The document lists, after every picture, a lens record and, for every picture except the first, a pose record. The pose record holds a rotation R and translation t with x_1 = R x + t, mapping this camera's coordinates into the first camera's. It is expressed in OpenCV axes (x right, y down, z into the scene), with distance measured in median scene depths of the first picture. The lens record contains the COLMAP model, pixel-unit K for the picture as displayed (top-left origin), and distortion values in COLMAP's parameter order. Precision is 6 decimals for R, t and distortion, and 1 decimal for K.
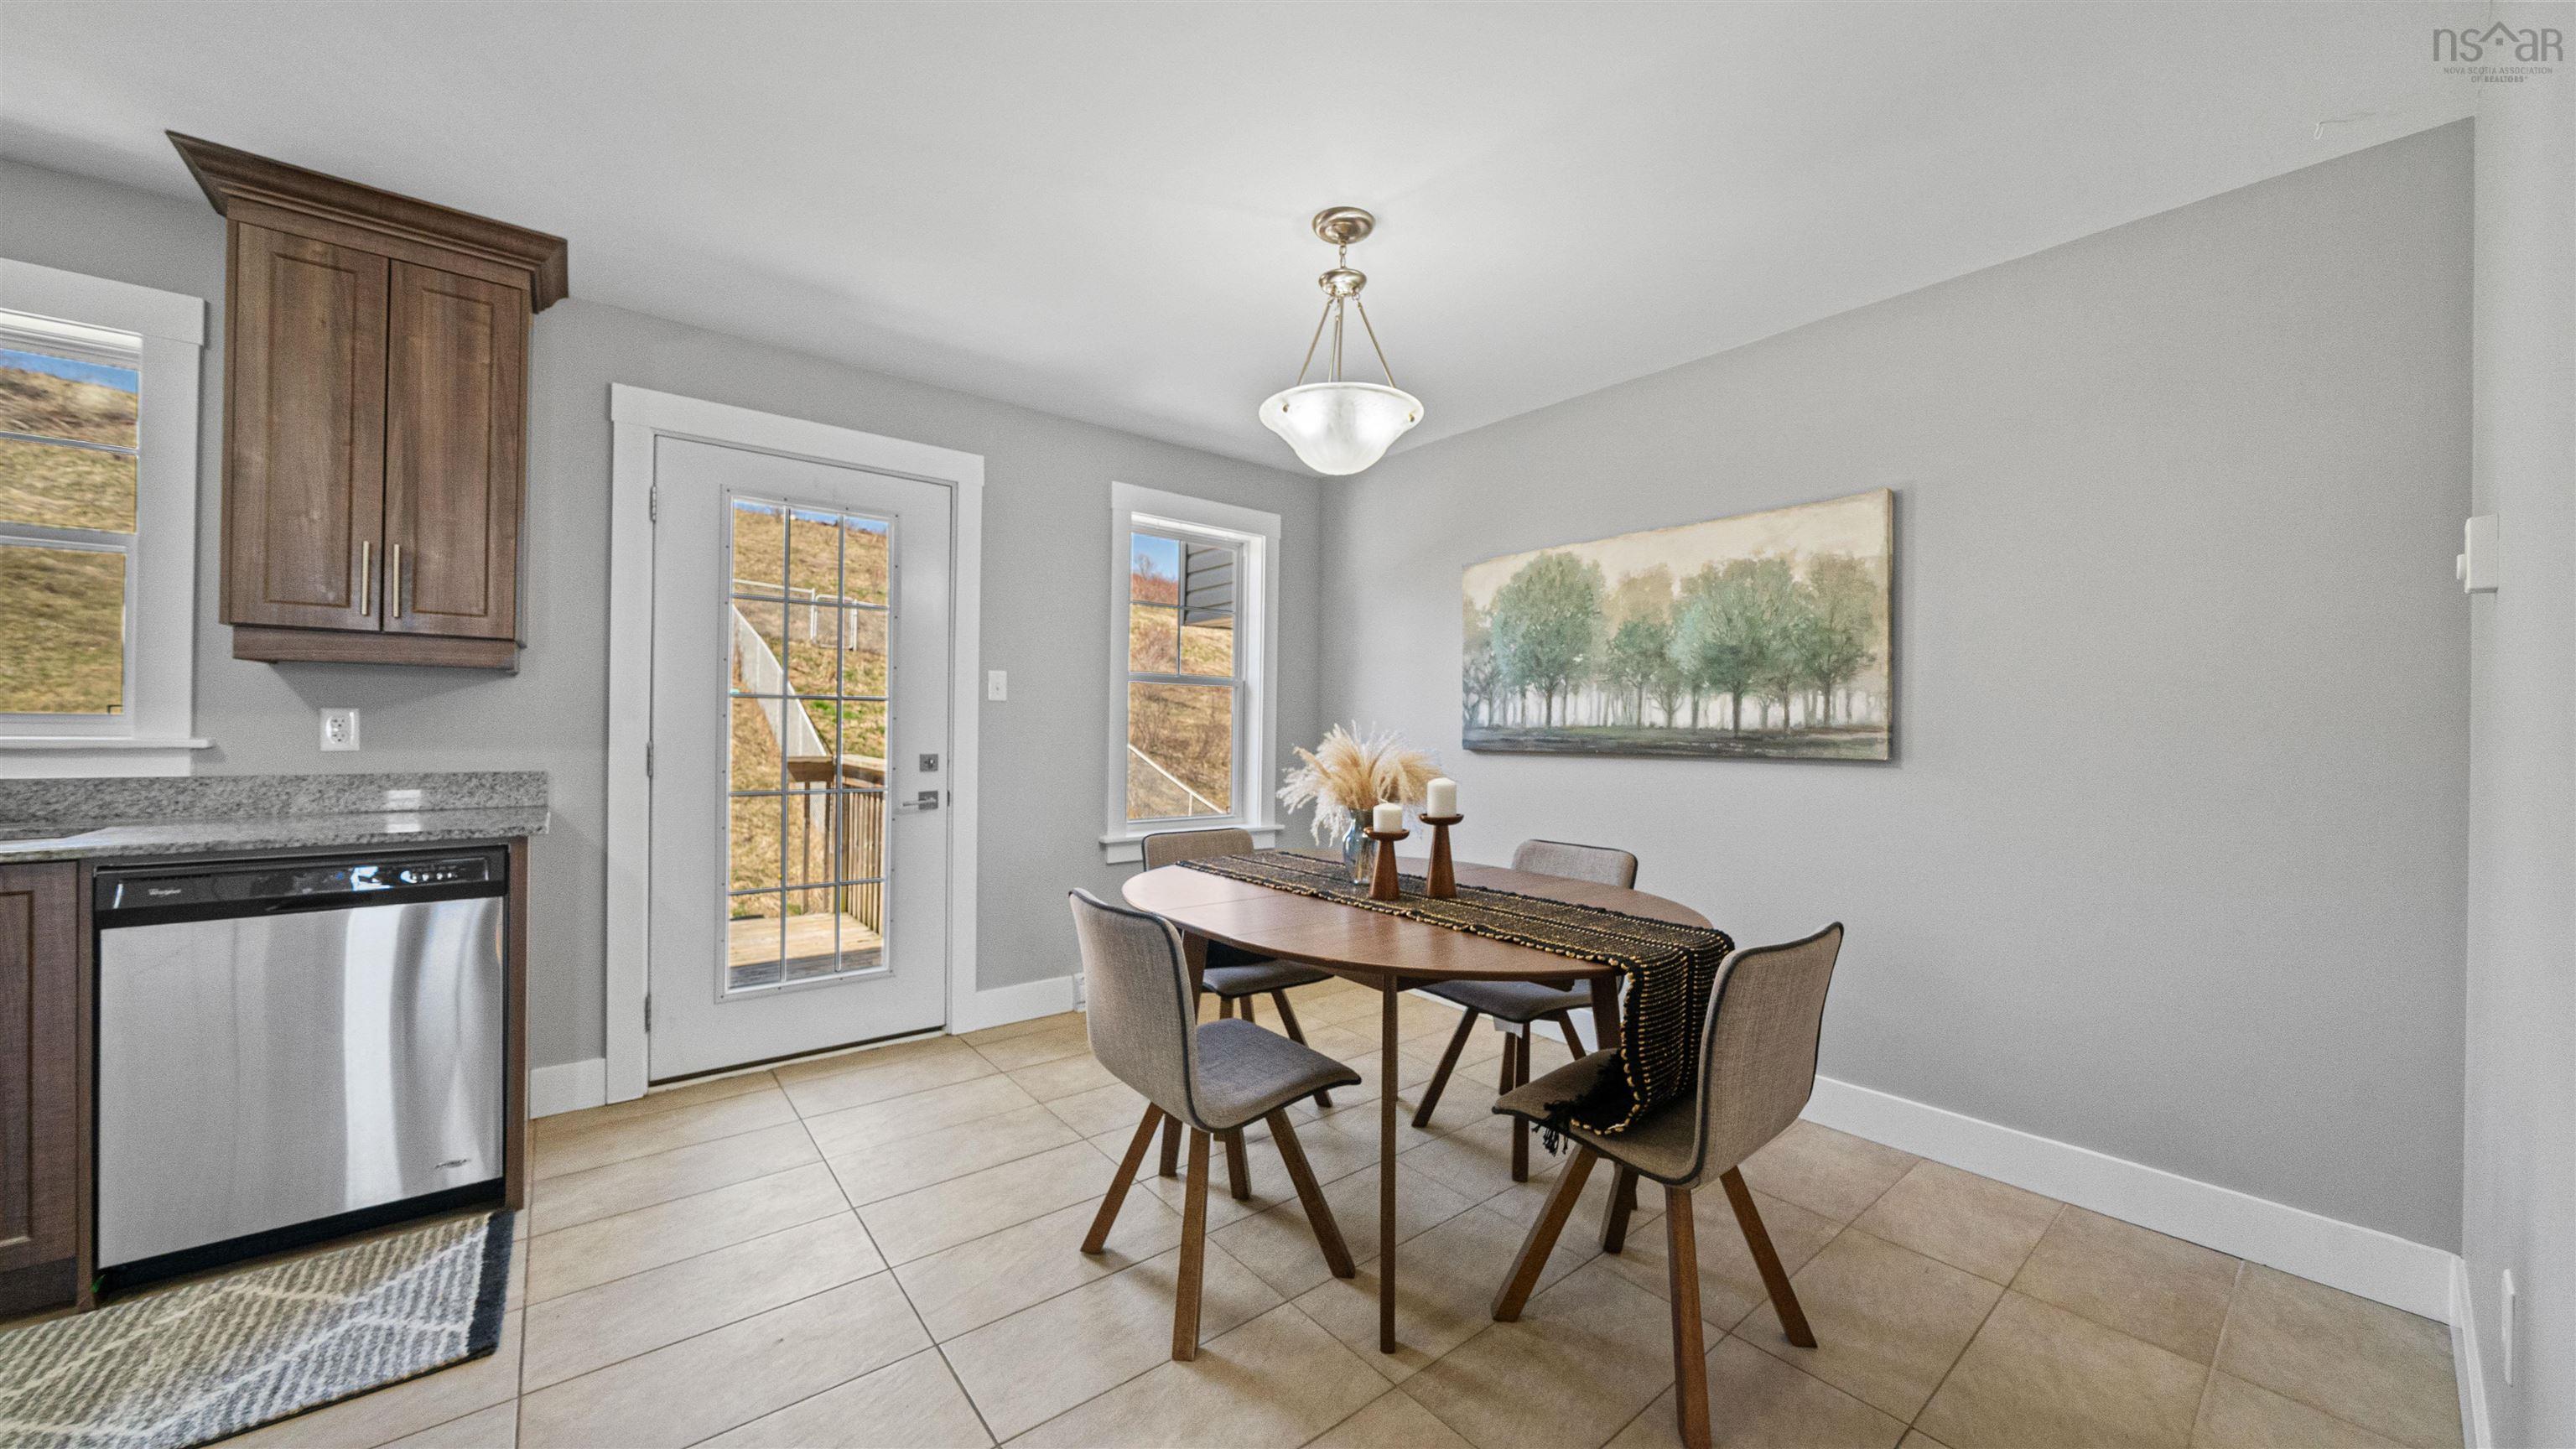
lens RADIAL K [[906.3, 0, 1282.9], [0, 906.3, 726.8], [0, 0, 1]] dist [-0.005477, -0.000197]
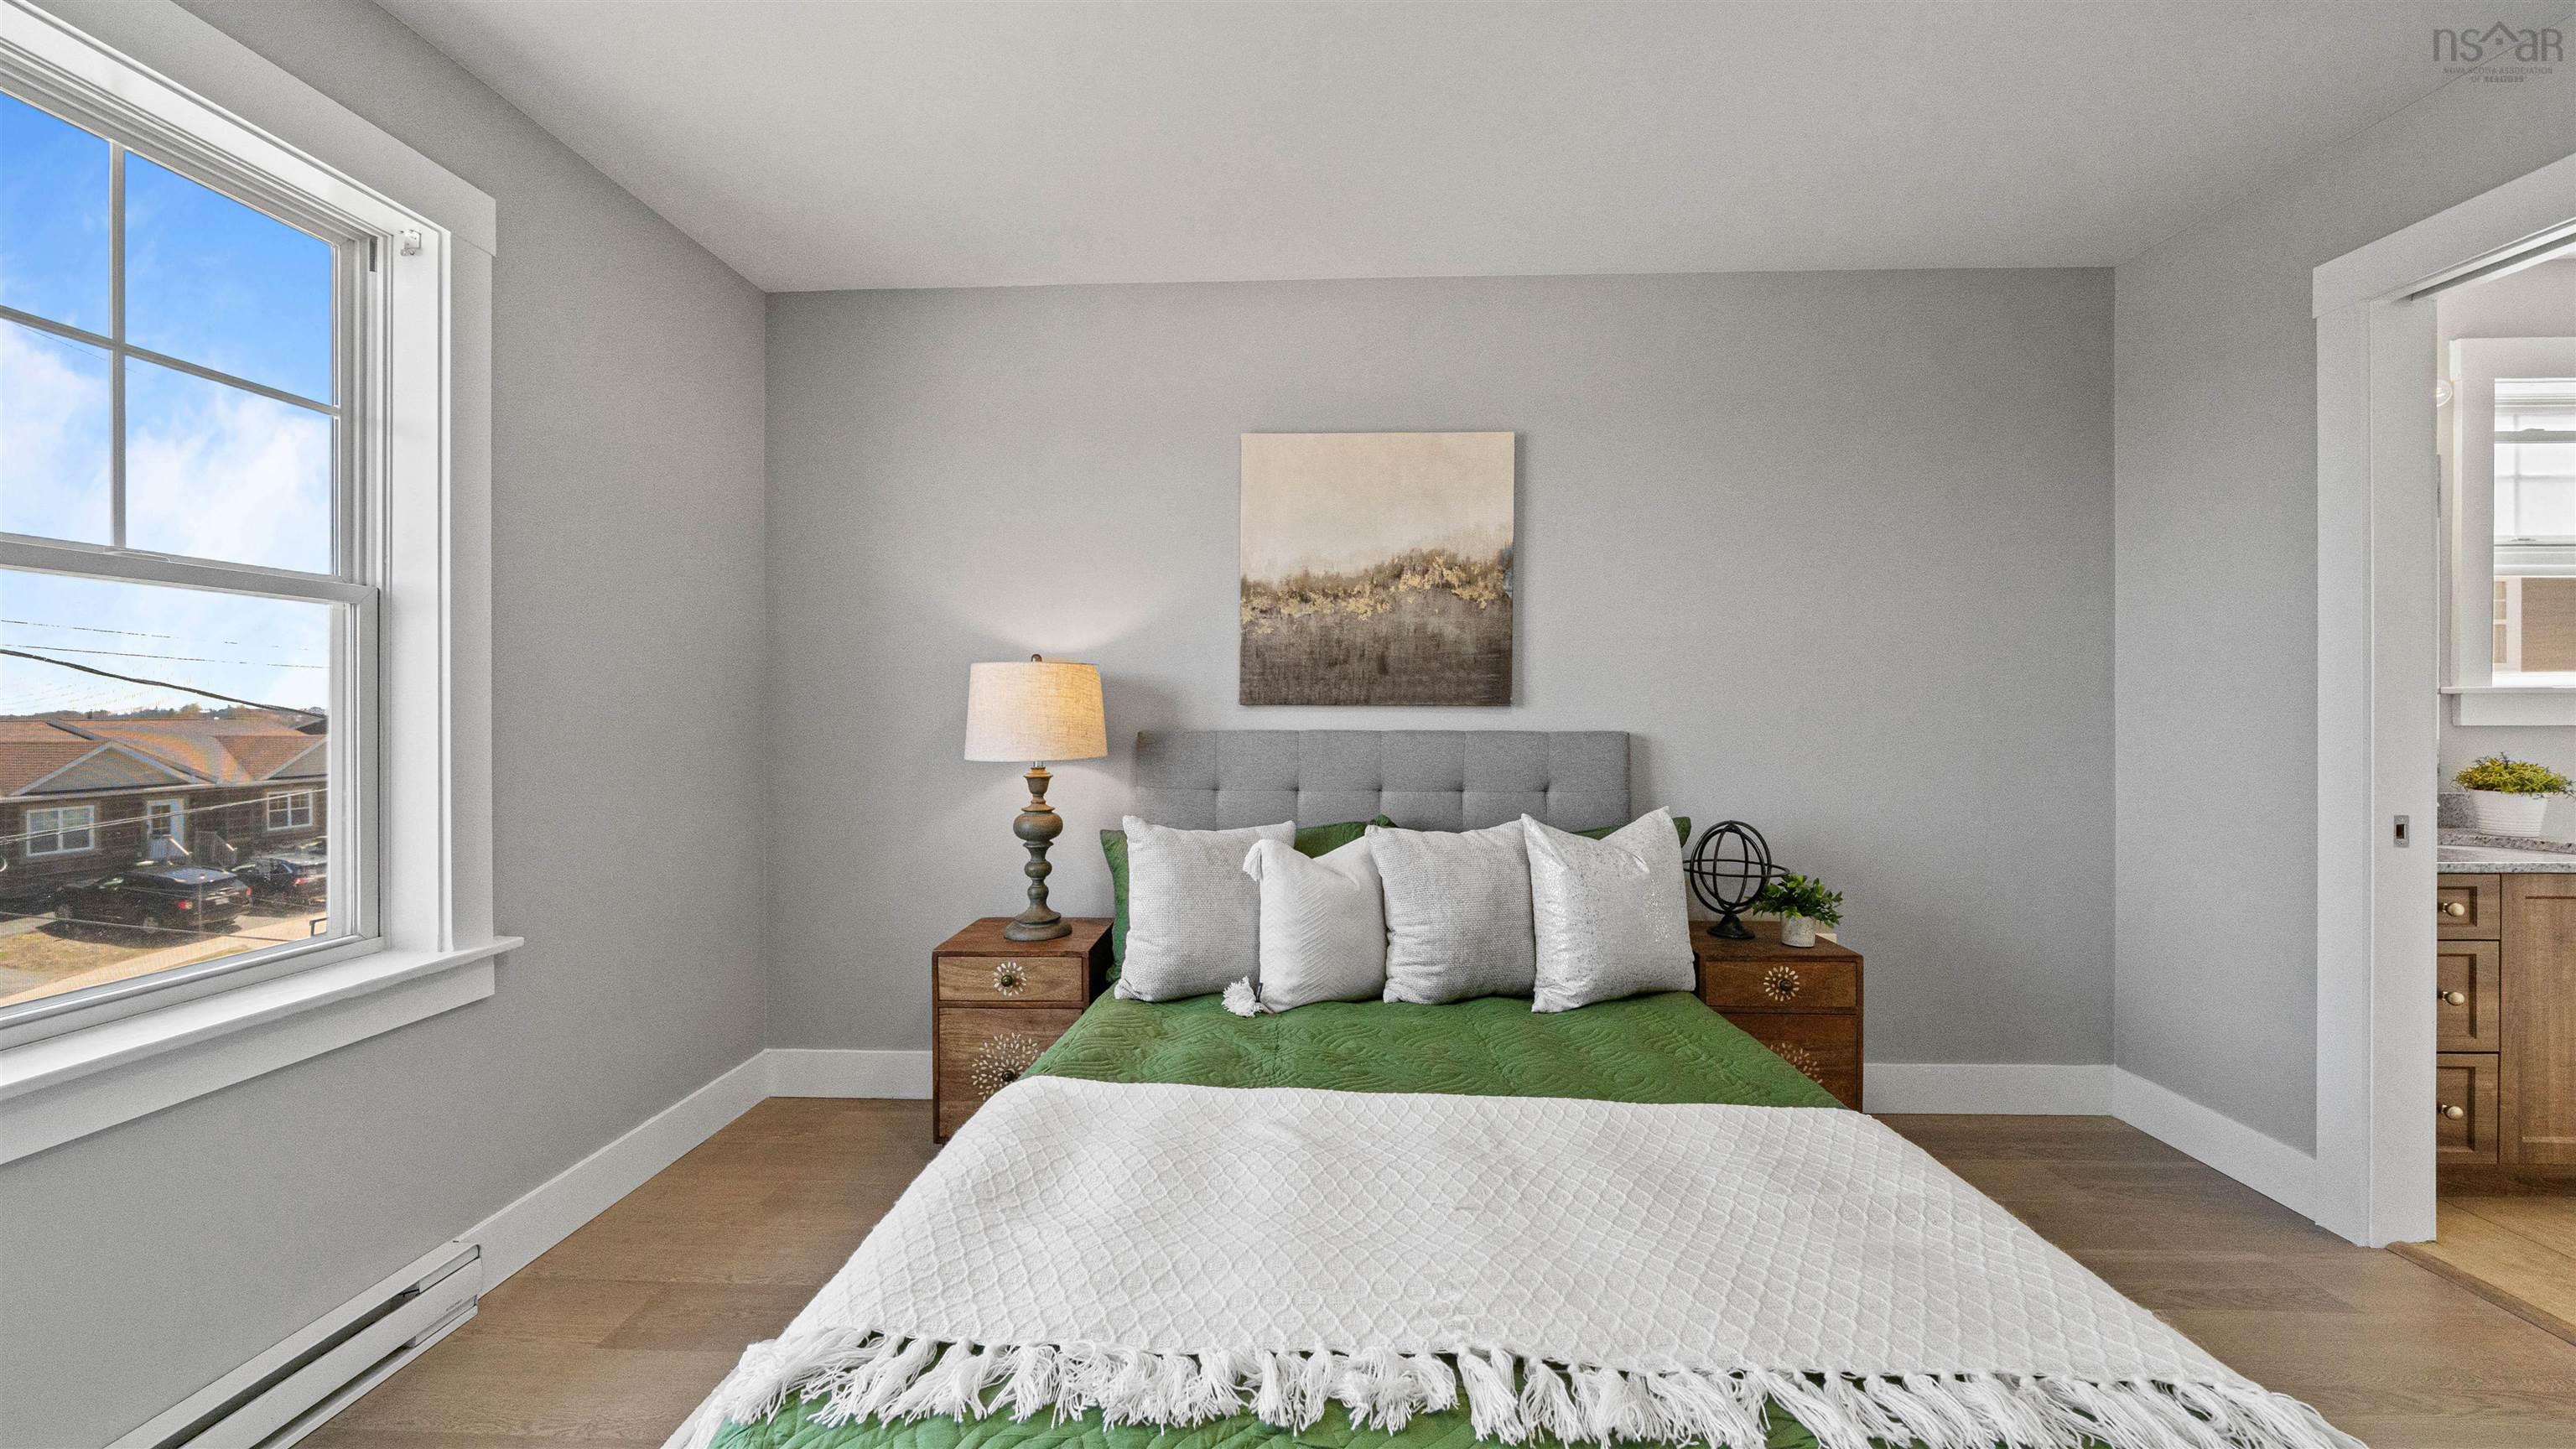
lens RADIAL K [[906.3, 0, 1281.7], [0, 906.3, 709.6], [0, 0, 1]] dist [-0.005477, -0.000197]
pose [[0.666068, -0.014067, 0.745759, -0.115974], [0.012987, 0.999889, 0.007261, 0.006156], [-0.745778, 0.004849, 0.666177, 0.701568]]
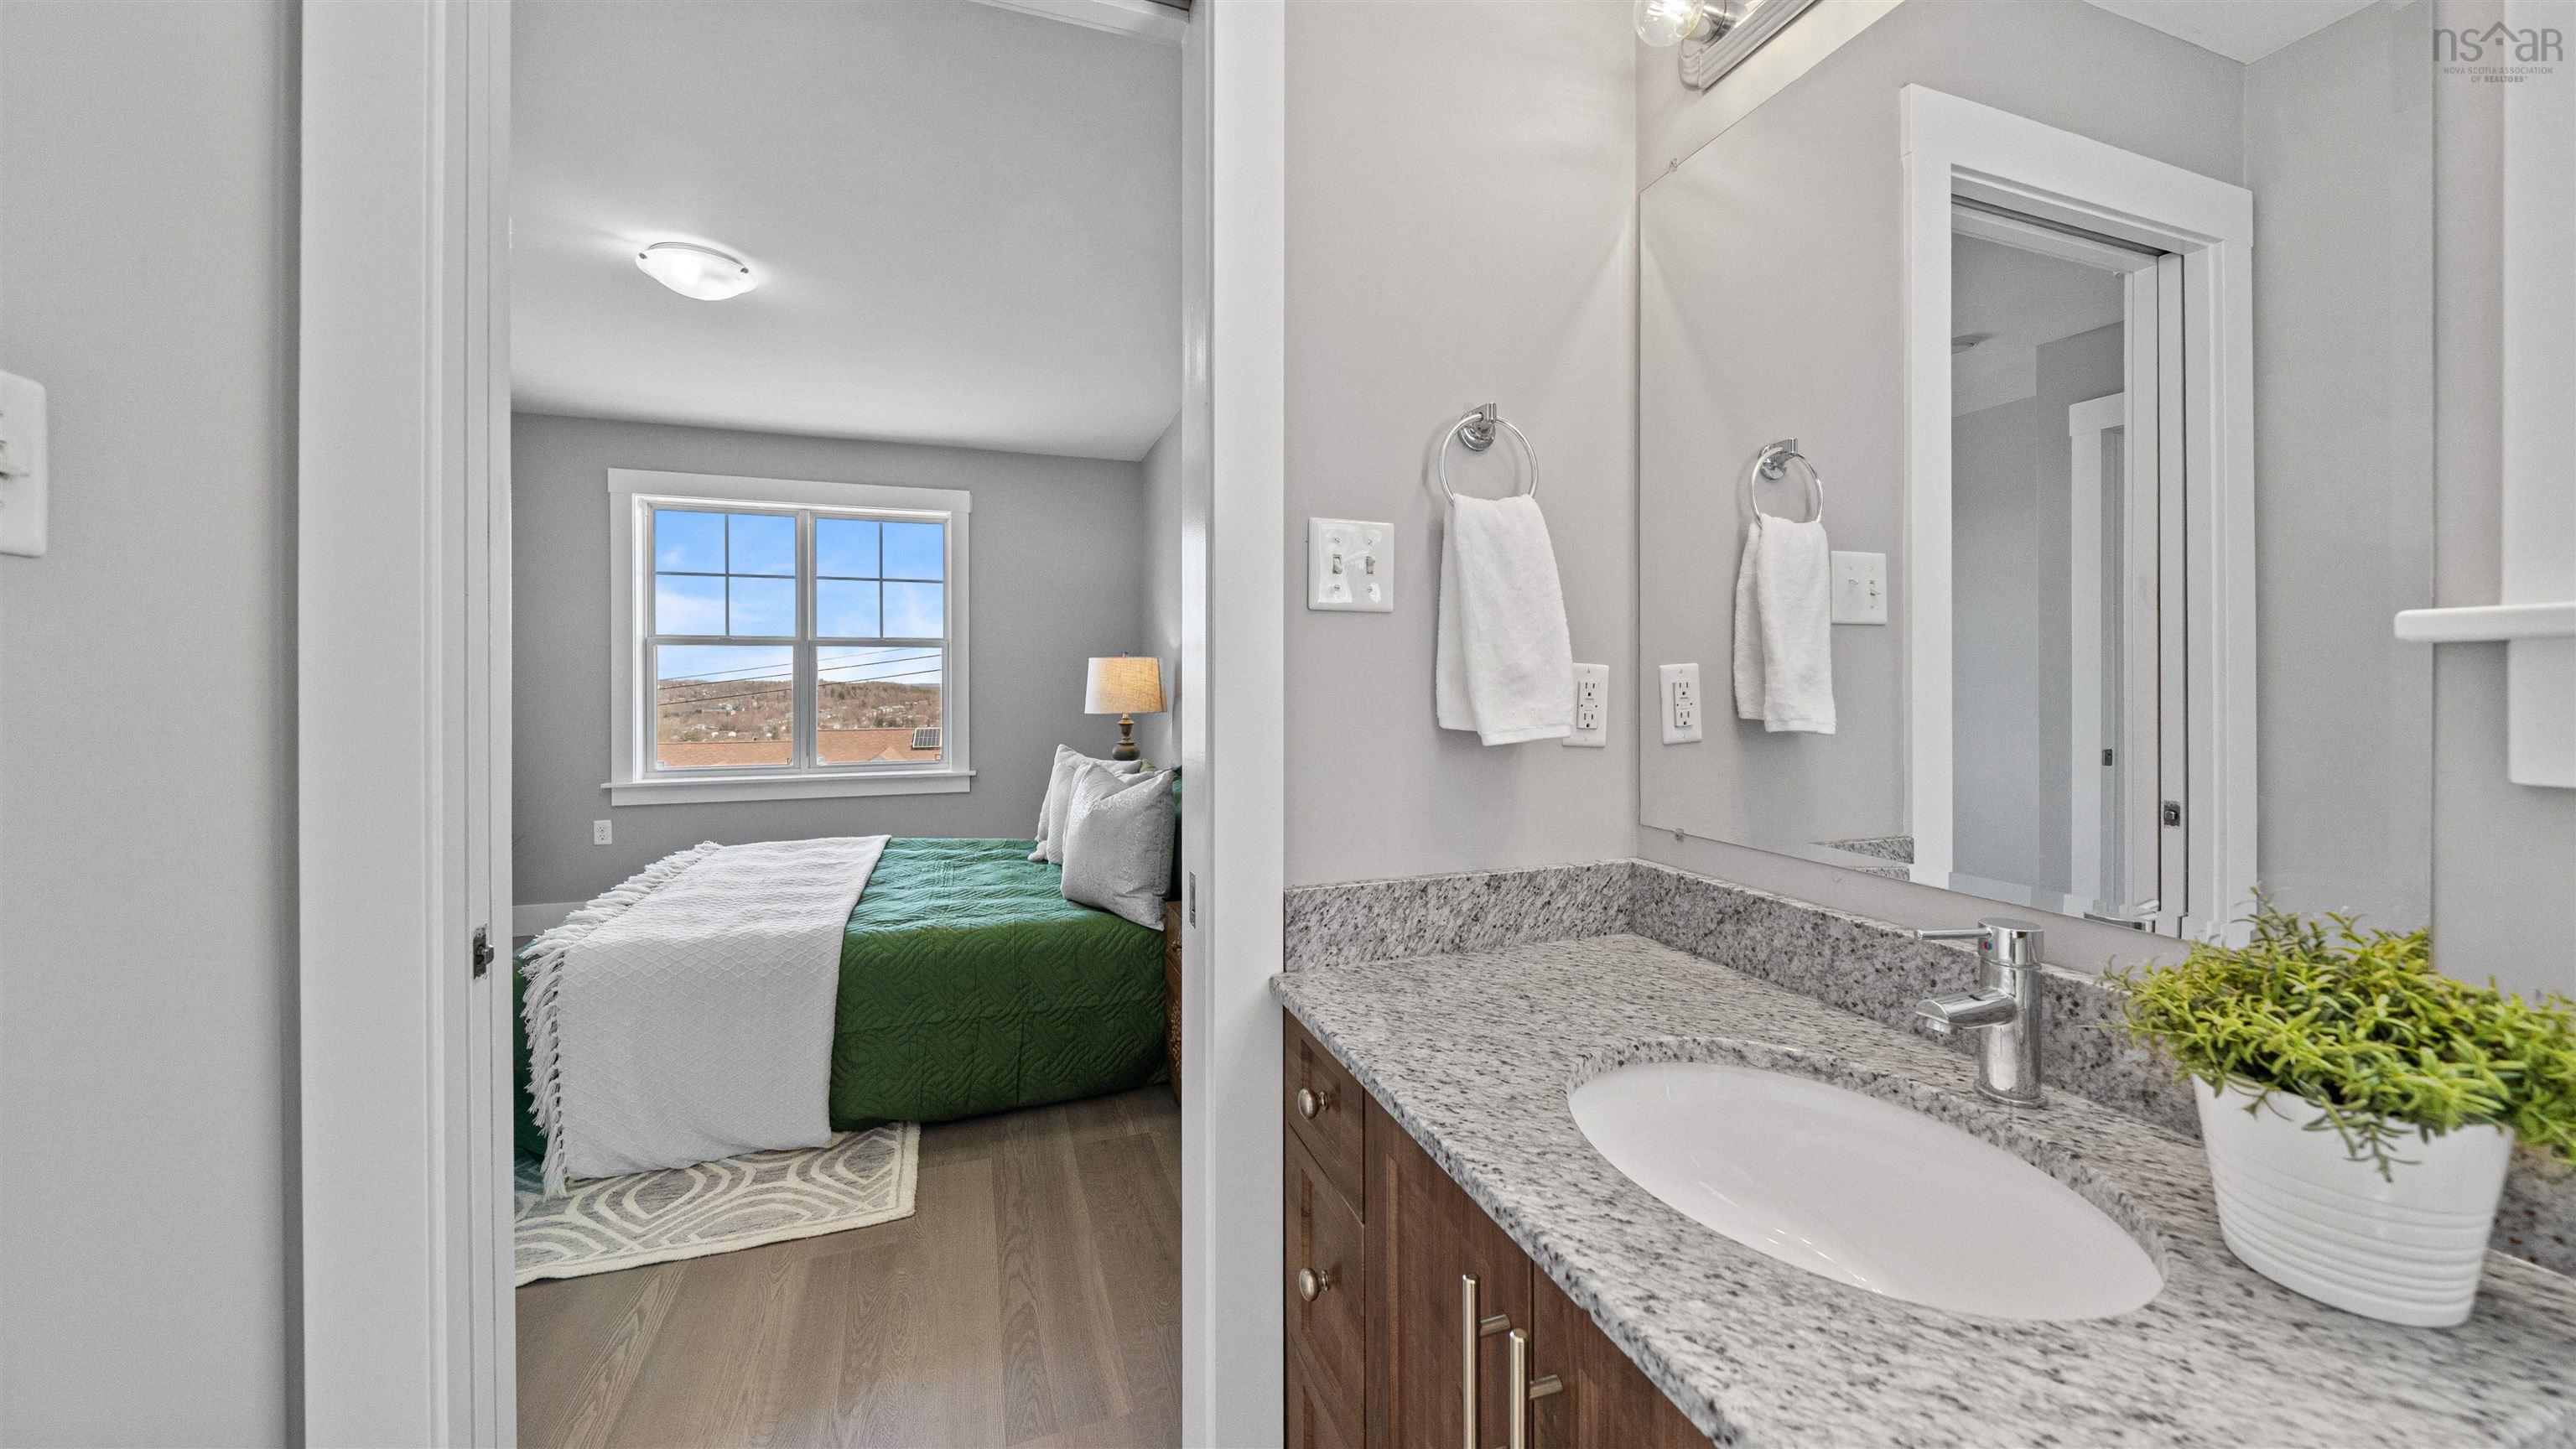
lens RADIAL K [[906.3, 0, 1282.7], [0, 906.3, 683.8], [0, 0, 1]] dist [-0.005477, -0.000197]
pose [[0.941064, -0.010555, -0.338064, 1.142095], [0.013084, 0.999901, 0.005202, 0.002125], [0.337975, -0.009319, 0.941109, 0.126559]]
